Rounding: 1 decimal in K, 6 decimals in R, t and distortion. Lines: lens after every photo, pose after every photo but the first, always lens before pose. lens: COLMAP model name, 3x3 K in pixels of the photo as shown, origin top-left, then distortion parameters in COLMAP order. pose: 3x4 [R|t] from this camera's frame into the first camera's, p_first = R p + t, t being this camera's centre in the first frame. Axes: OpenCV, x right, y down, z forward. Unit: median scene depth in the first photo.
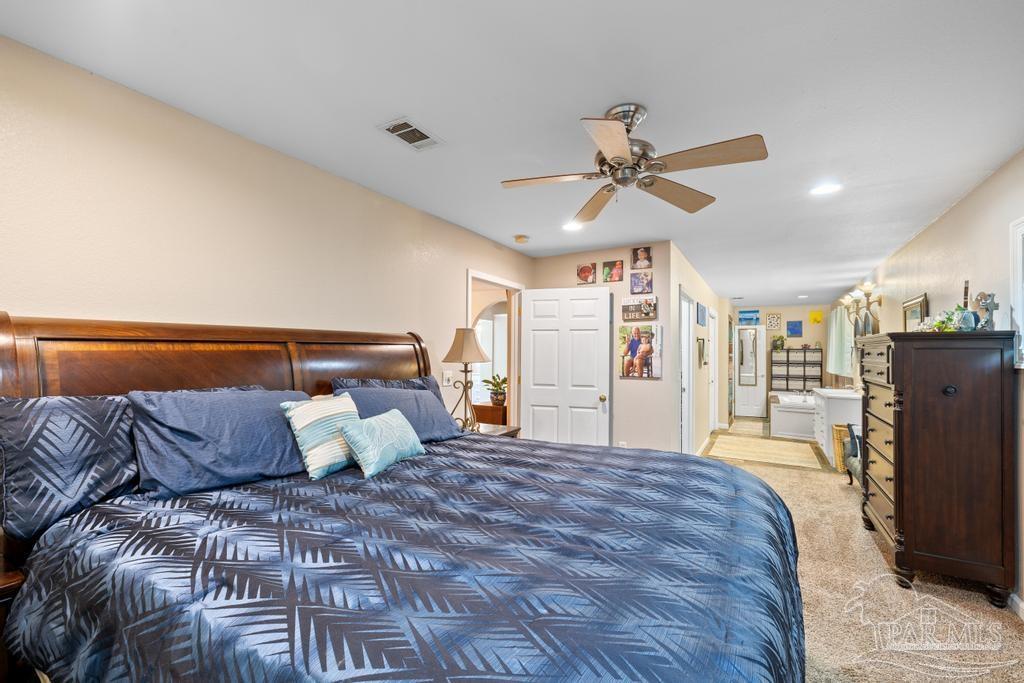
lens RADIAL K [[433.9, 0, 507.9], [0, 433.9, 348.1], [0, 0, 1]] dist [0.002786, -0.000216]
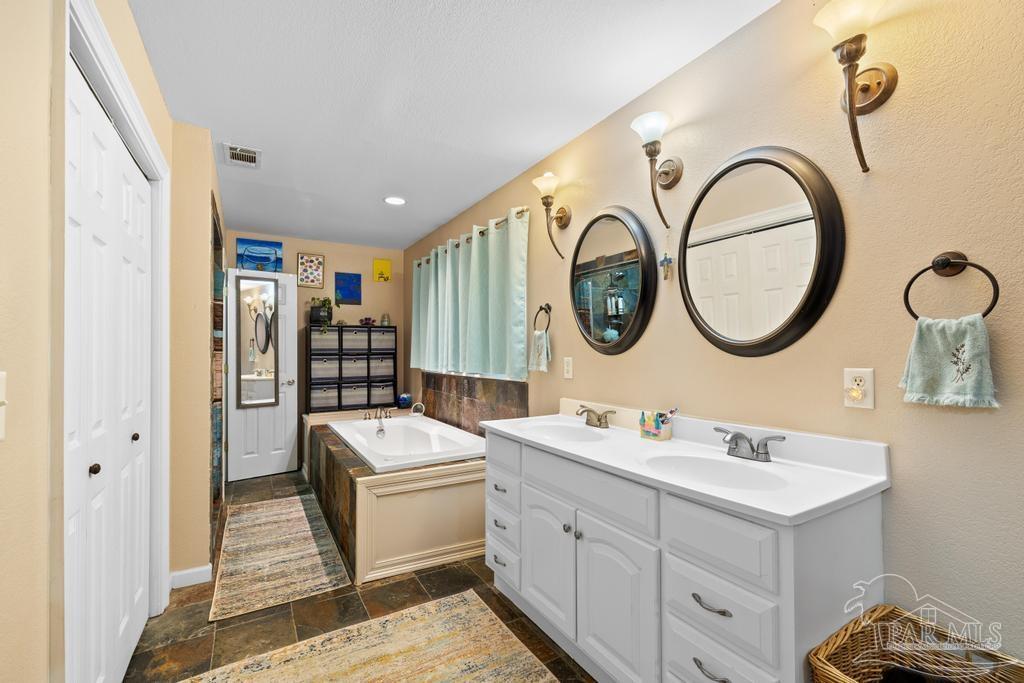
lens RADIAL K [[433.9, 0, 510.0], [0, 433.9, 344.4], [0, 0, 1]] dist [0.002786, -0.000216]
pose [[0.475382, -0.000687, 0.879779, 0.298321], [-0.003267, 0.999991, 0.002546, 0.021970], [-0.879774, -0.004084, 0.475375, 0.590466]]
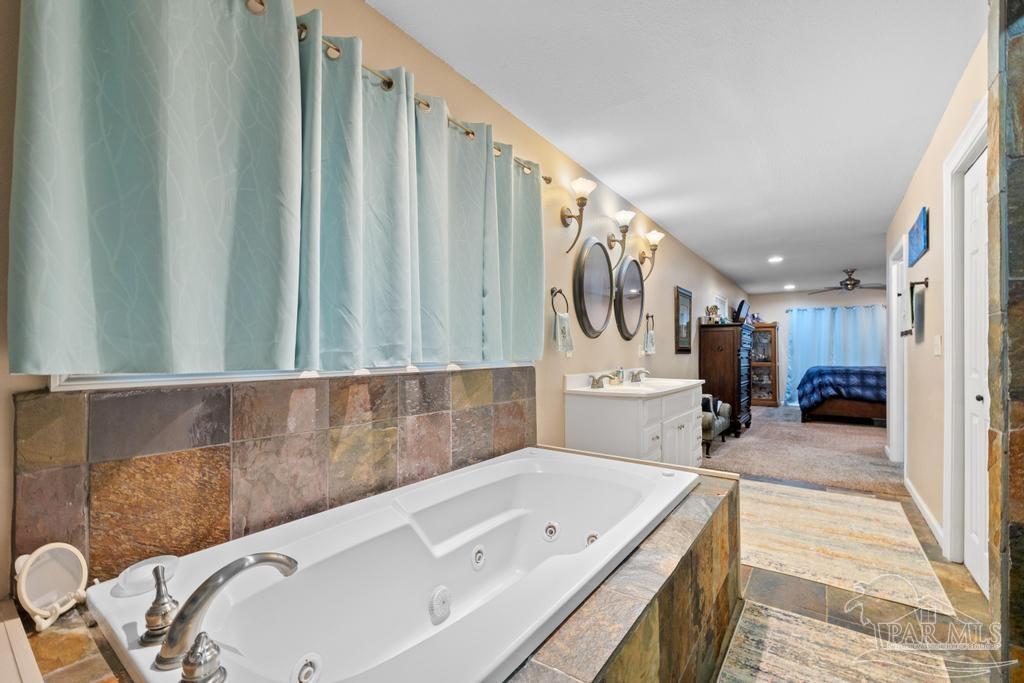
lens RADIAL K [[433.9, 0, 509.3], [0, 433.9, 351.4], [0, 0, 1]] dist [0.002786, -0.000216]
pose [[-0.995423, -0.006050, 0.095375, 0.566471], [-0.008085, 0.999748, -0.020958, 0.046244], [-0.095224, -0.021633, -0.995221, 1.006701]]
